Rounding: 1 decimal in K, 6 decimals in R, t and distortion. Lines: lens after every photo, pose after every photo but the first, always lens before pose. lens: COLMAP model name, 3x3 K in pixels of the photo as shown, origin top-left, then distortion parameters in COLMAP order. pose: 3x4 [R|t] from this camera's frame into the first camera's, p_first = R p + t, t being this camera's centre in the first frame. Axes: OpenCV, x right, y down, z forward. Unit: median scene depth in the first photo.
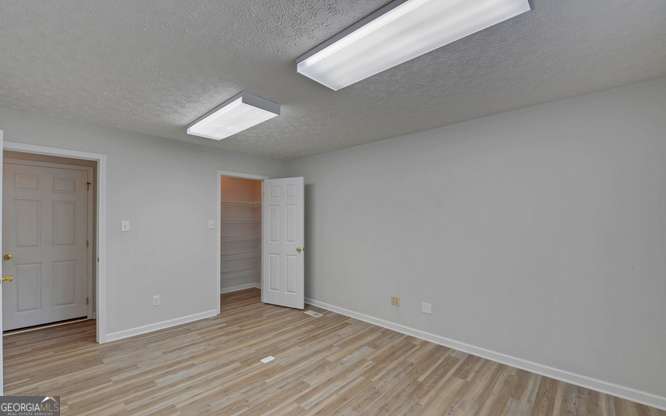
lens RADIAL K [[278.1, 0, 331.7], [0, 278.1, 210.3], [0, 0, 1]] dist [-0.002345, -0.000394]
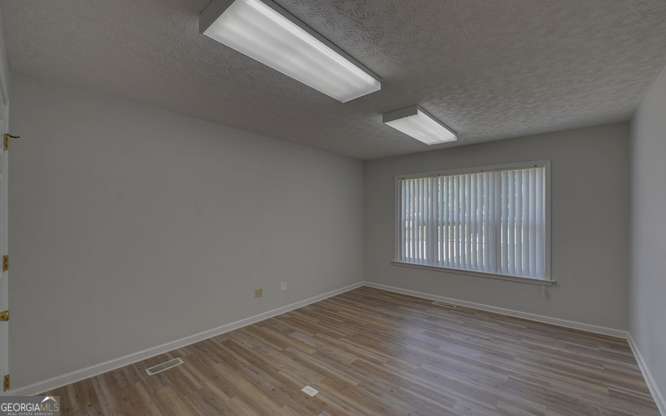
lens RADIAL K [[278.1, 0, 331.7], [0, 278.1, 210.3], [0, 0, 1]] dist [-0.002345, -0.000394]
pose [[-0.034153, 0.008198, 0.999383, -0.994162], [-0.039827, 0.999161, -0.009558, 0.023022], [-0.998623, -0.040129, -0.033798, 0.947070]]
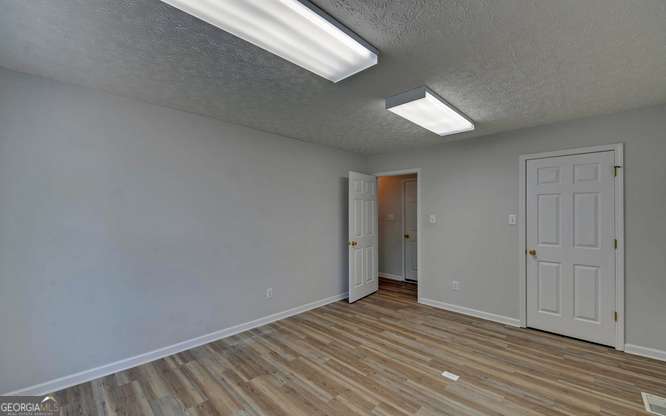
lens RADIAL K [[278.1, 0, 331.7], [0, 278.1, 210.3], [0, 0, 1]] dist [-0.002345, -0.000394]
pose [[-0.031324, -0.018795, -0.999333, 0.627323], [0.037586, 0.999094, -0.019968, 0.025723], [0.998802, -0.038187, -0.030590, 0.651356]]
